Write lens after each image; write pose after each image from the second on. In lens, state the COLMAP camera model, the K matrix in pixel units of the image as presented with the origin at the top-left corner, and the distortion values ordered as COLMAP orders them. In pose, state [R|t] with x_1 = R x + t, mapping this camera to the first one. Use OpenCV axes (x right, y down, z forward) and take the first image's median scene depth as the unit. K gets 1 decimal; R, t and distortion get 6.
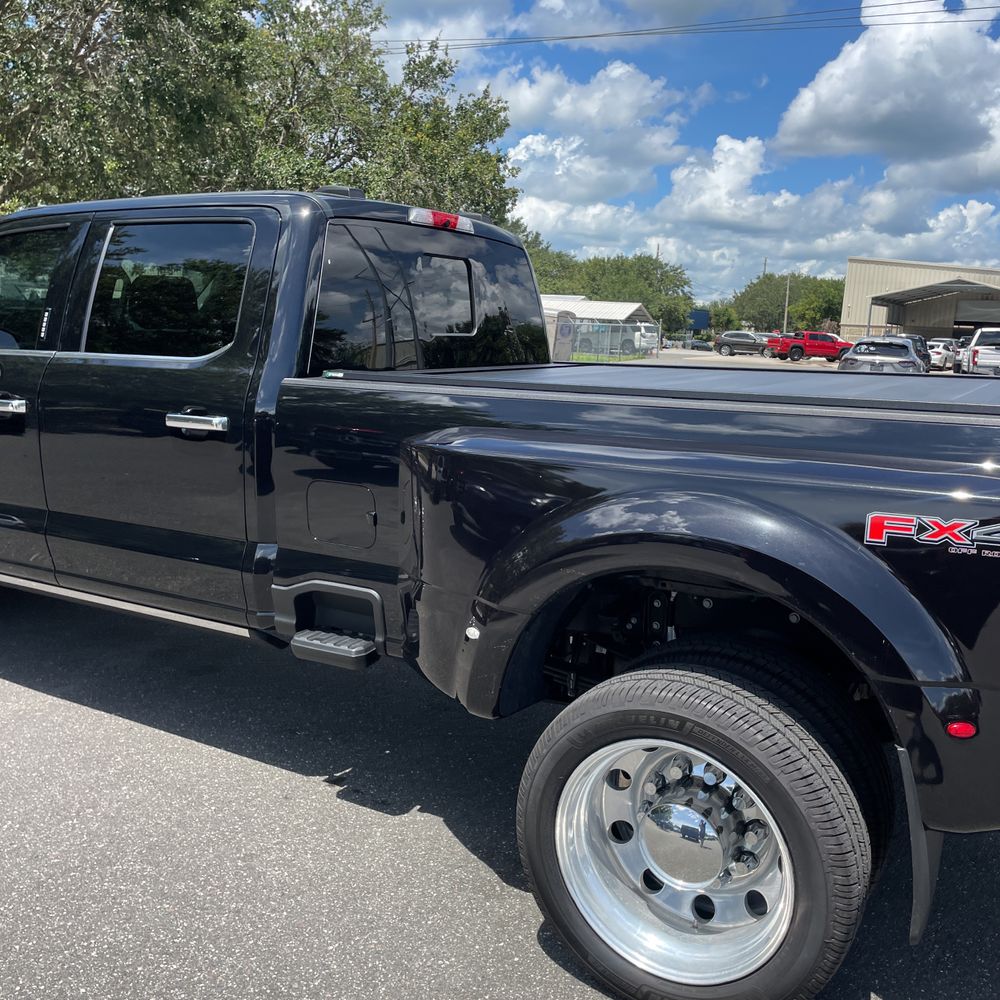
lens RADIAL K [[1025.2, 0, 511.6], [0, 1025.2, 487.6], [0, 0, 1]] dist [0.123217, -0.175986]
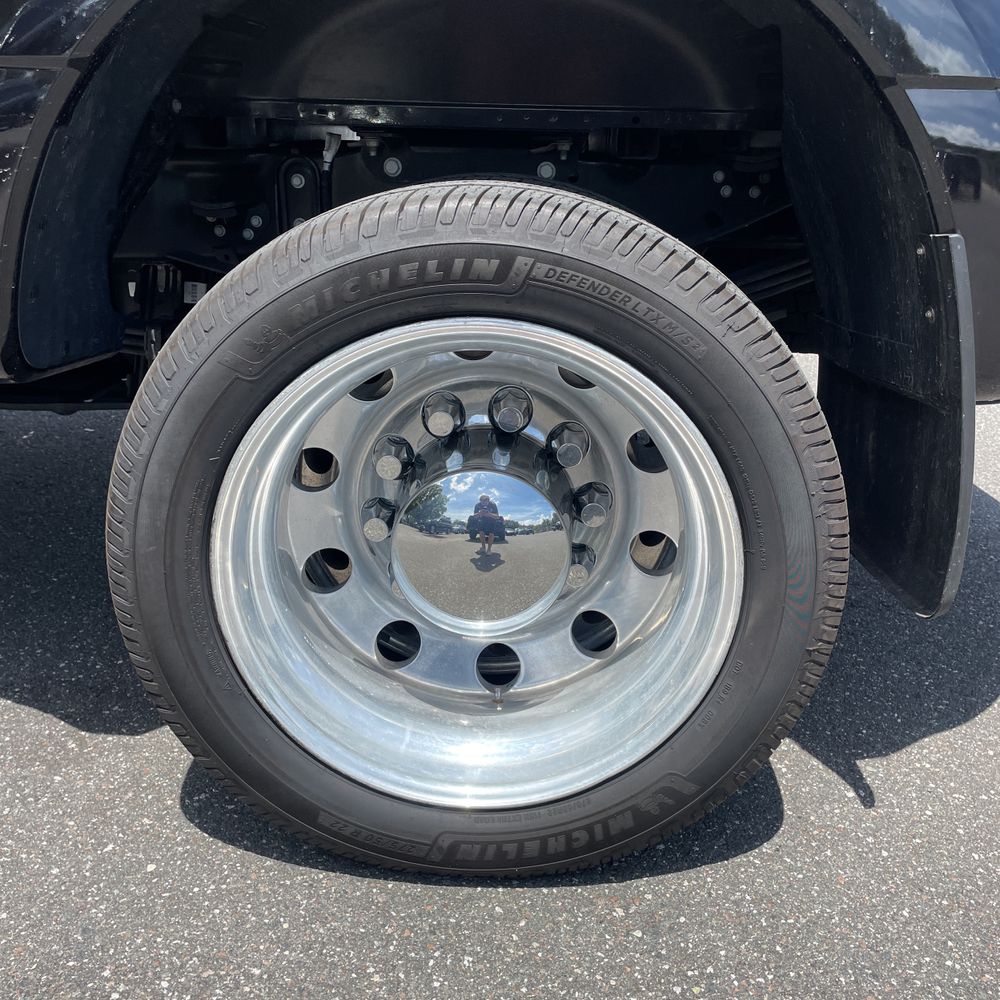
lens RADIAL K [[1025.2, 0, 511.6], [0, 1025.2, 487.6], [0, 0, 1]] dist [0.123217, -0.175986]
pose [[0.880391, -0.162550, 0.445521, -0.035255], [0.083585, 0.977904, 0.191620, 0.212839], [-0.466824, -0.131462, 0.874524, 0.547643]]
